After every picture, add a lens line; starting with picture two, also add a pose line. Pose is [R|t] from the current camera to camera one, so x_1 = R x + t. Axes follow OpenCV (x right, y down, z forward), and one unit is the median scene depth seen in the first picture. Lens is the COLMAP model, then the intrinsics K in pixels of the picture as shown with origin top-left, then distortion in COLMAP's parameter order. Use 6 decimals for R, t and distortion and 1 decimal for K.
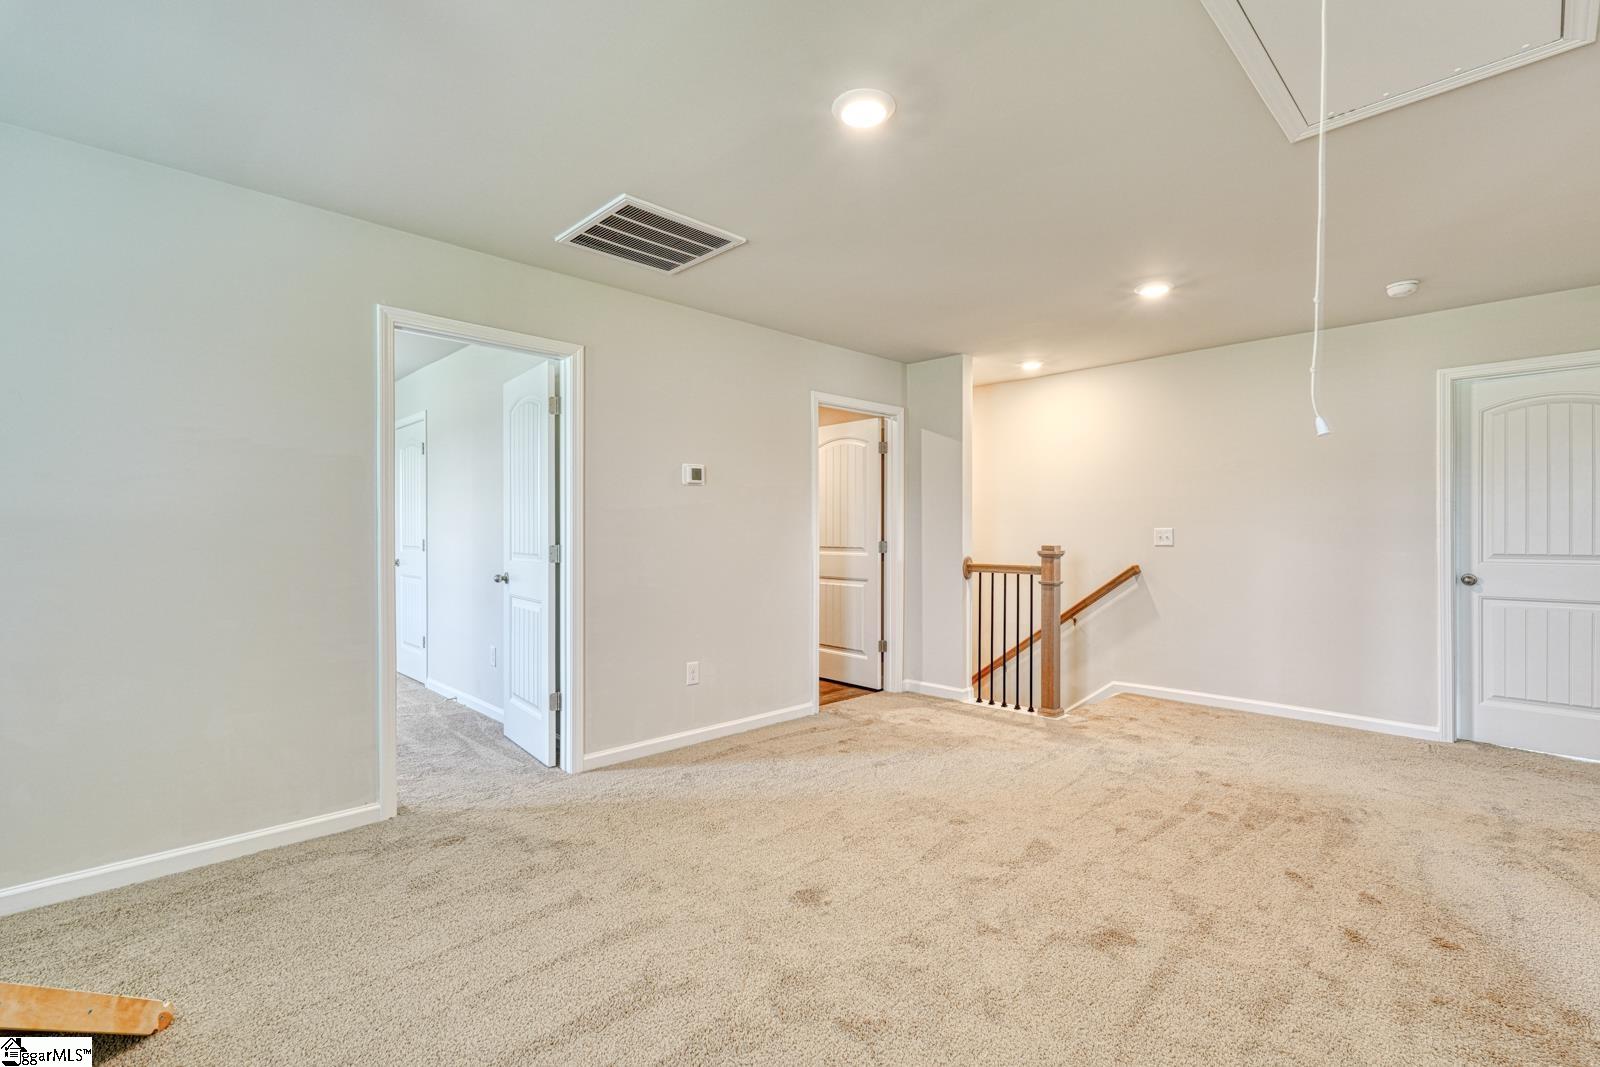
lens RADIAL K [[711.1, 0, 817.2], [0, 711.1, 537.3], [0, 0, 1]] dist [0.002023, -0.000342]
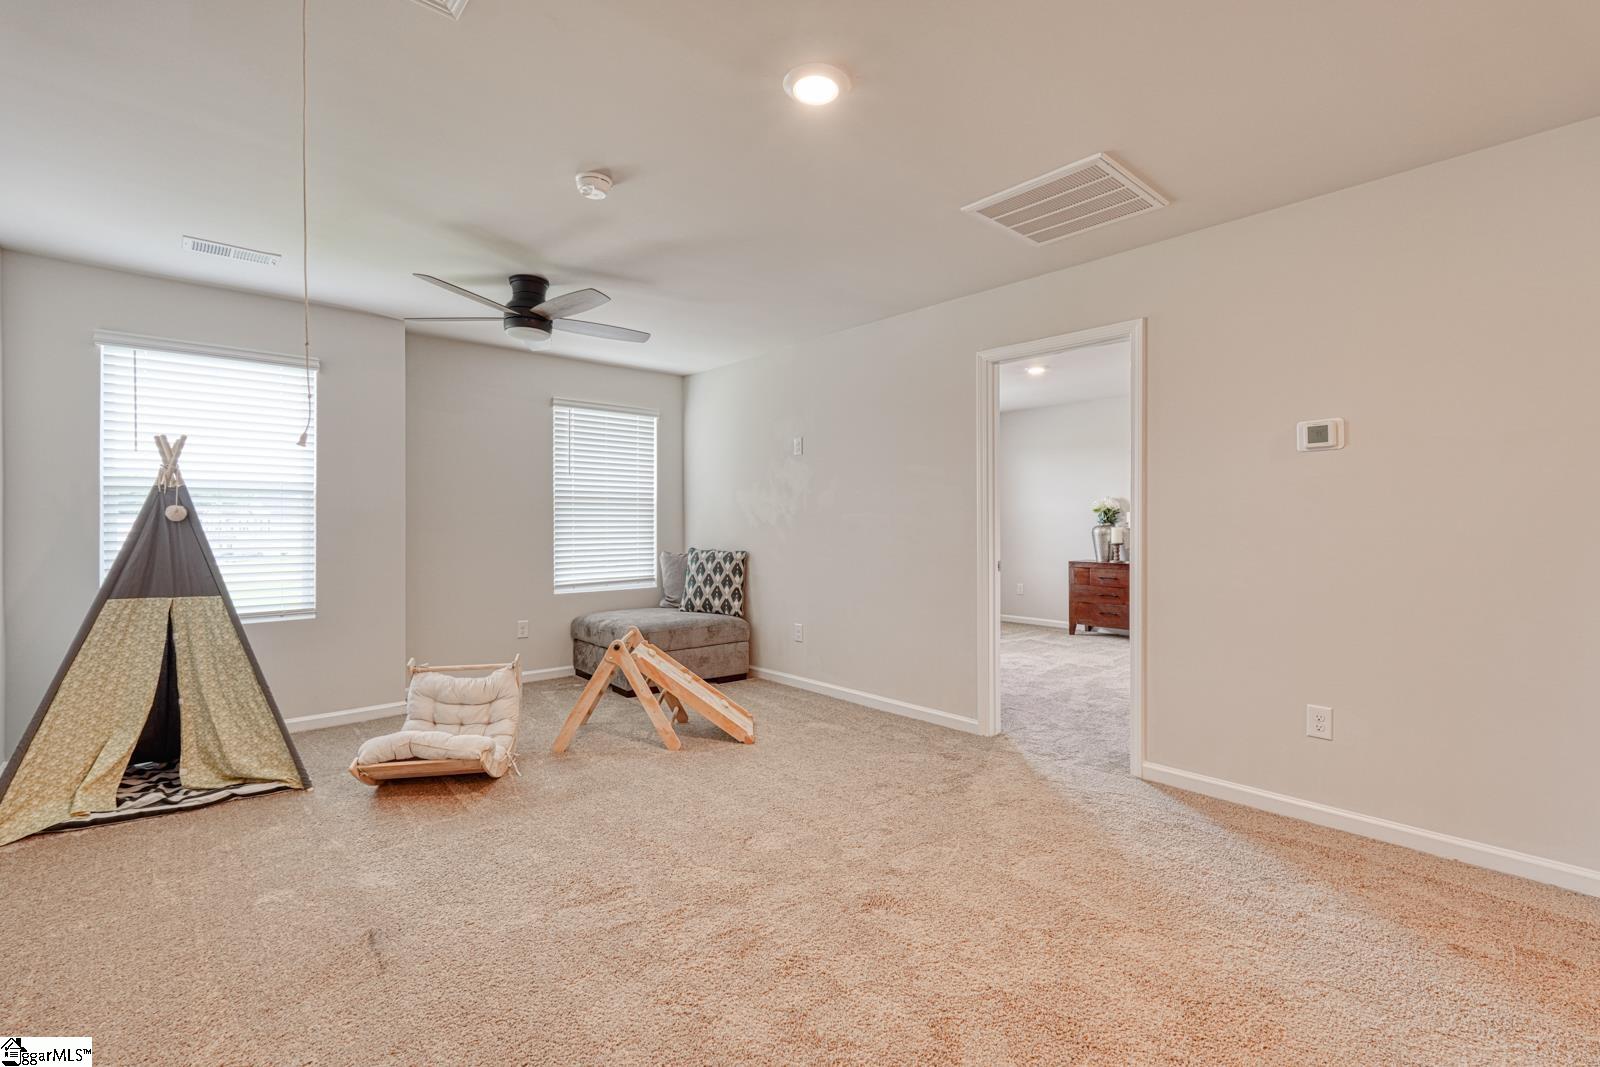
lens RADIAL K [[711.1, 0, 806.9], [0, 711.1, 520.3], [0, 0, 1]] dist [0.002023, -0.000342]
pose [[-0.047684, -0.002296, -0.998860, 0.615402], [-0.001878, 0.999996, -0.002209, -0.003106], [0.998861, 0.001771, -0.047688, 0.608064]]
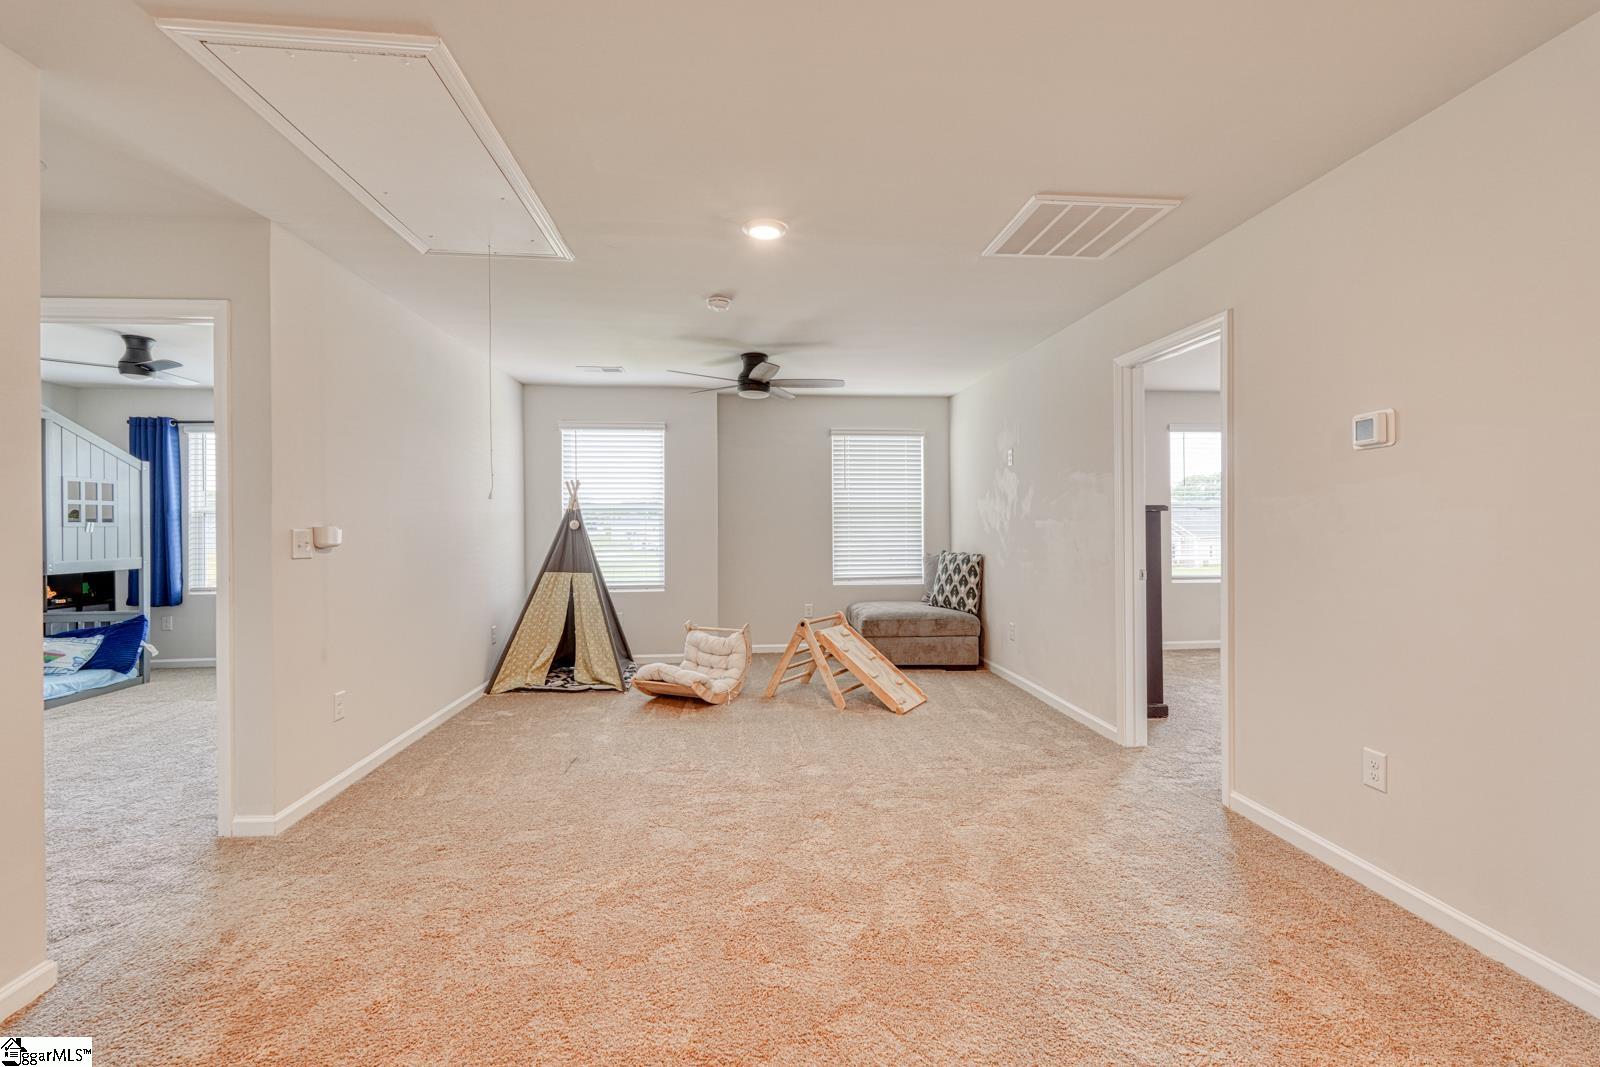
lens RADIAL K [[711.1, 0, 809.3], [0, 711.1, 524.4], [0, 0, 1]] dist [0.002023, -0.000342]
pose [[-0.628517, 0.002609, -0.777791, 0.651136], [0.002047, 0.999996, 0.001701, -0.014249], [0.777793, -0.000523, -0.628520, 1.144110]]
